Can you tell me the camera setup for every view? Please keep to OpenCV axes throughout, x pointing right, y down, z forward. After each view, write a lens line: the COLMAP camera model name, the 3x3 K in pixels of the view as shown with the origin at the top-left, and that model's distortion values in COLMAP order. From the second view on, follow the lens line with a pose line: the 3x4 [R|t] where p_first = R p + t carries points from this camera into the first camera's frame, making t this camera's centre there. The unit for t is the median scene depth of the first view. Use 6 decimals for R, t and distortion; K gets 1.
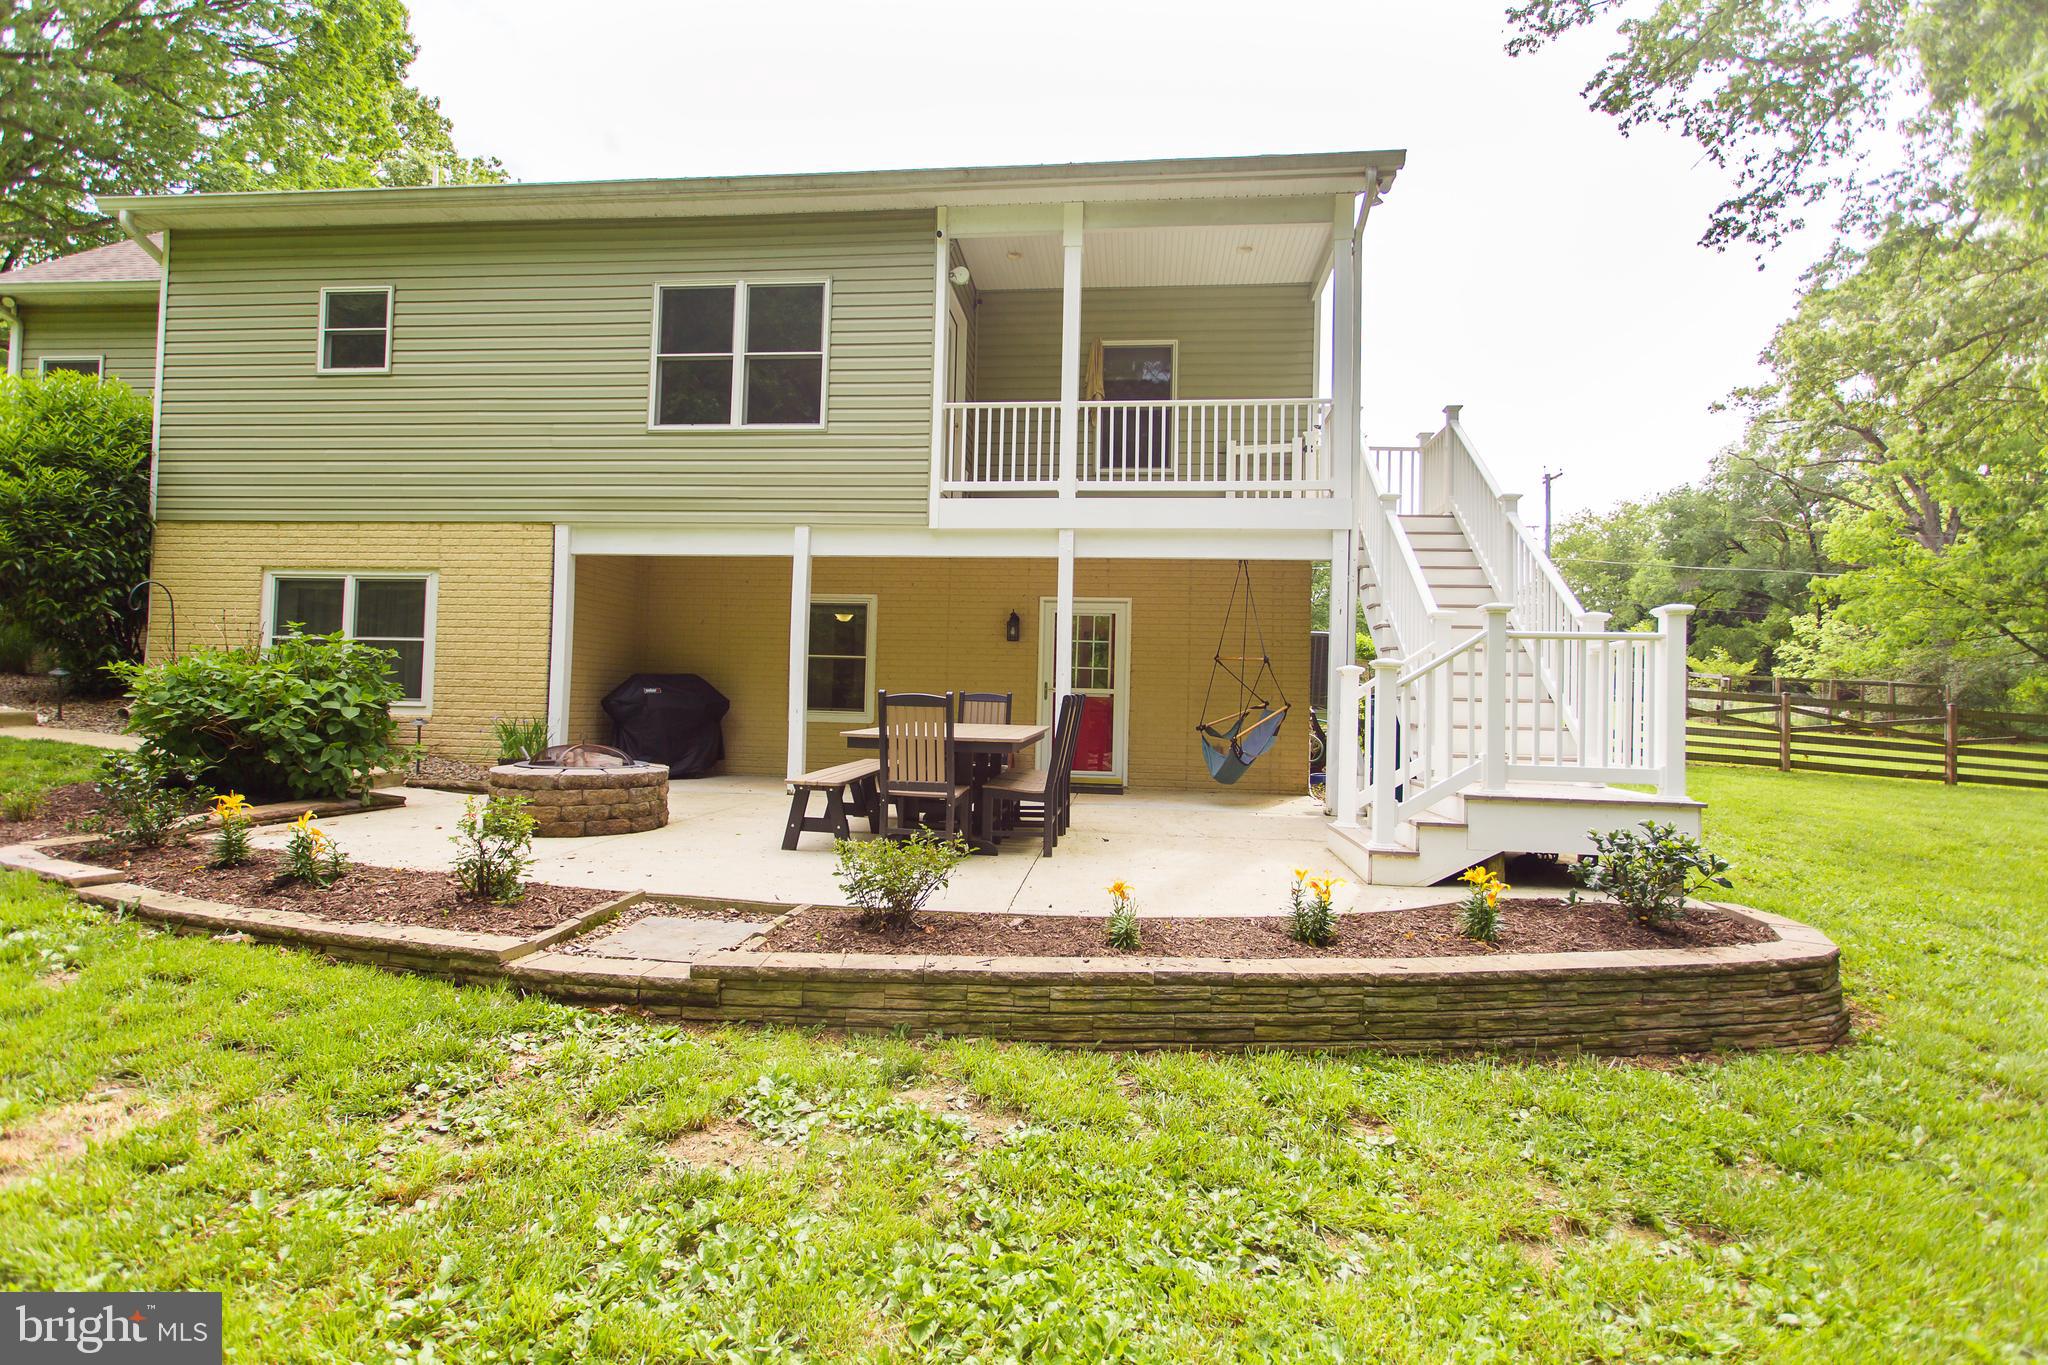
lens RADIAL K [[999.4, 0, 1031.0], [0, 999.4, 648.3], [0, 0, 1]] dist [0.015544, -0.001297]
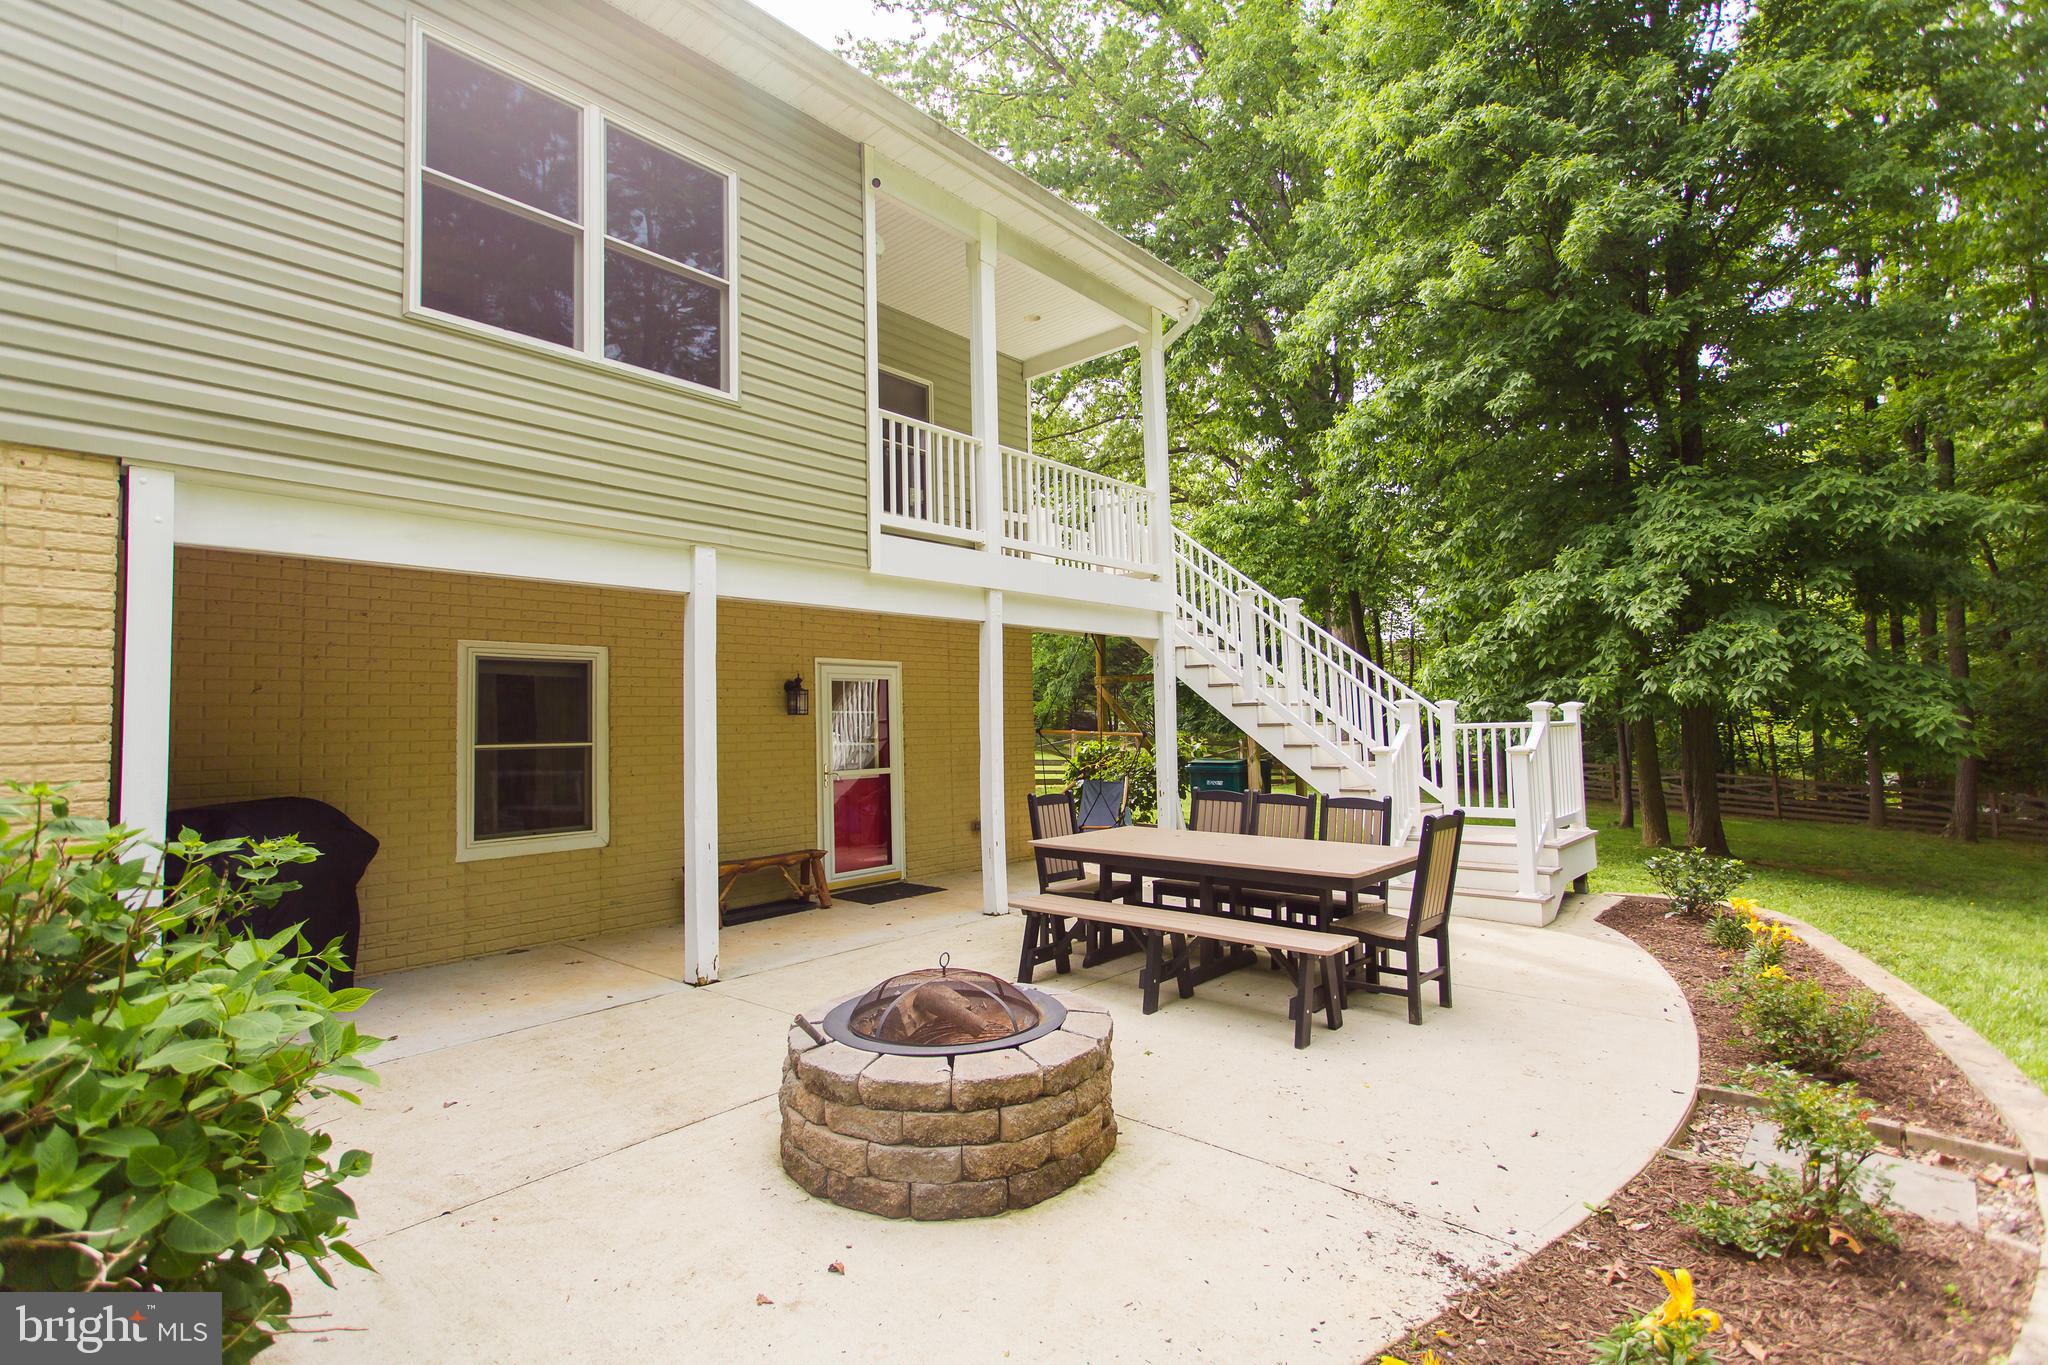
lens RADIAL K [[999.4, 0, 1031.0], [0, 999.4, 648.3], [0, 0, 1]] dist [0.015544, -0.001297]
pose [[0.539146, 0.029681, 0.841689, -0.639083], [-0.007978, 0.999514, -0.030137, -0.041567], [-0.842175, 0.009534, 0.539121, 0.488543]]
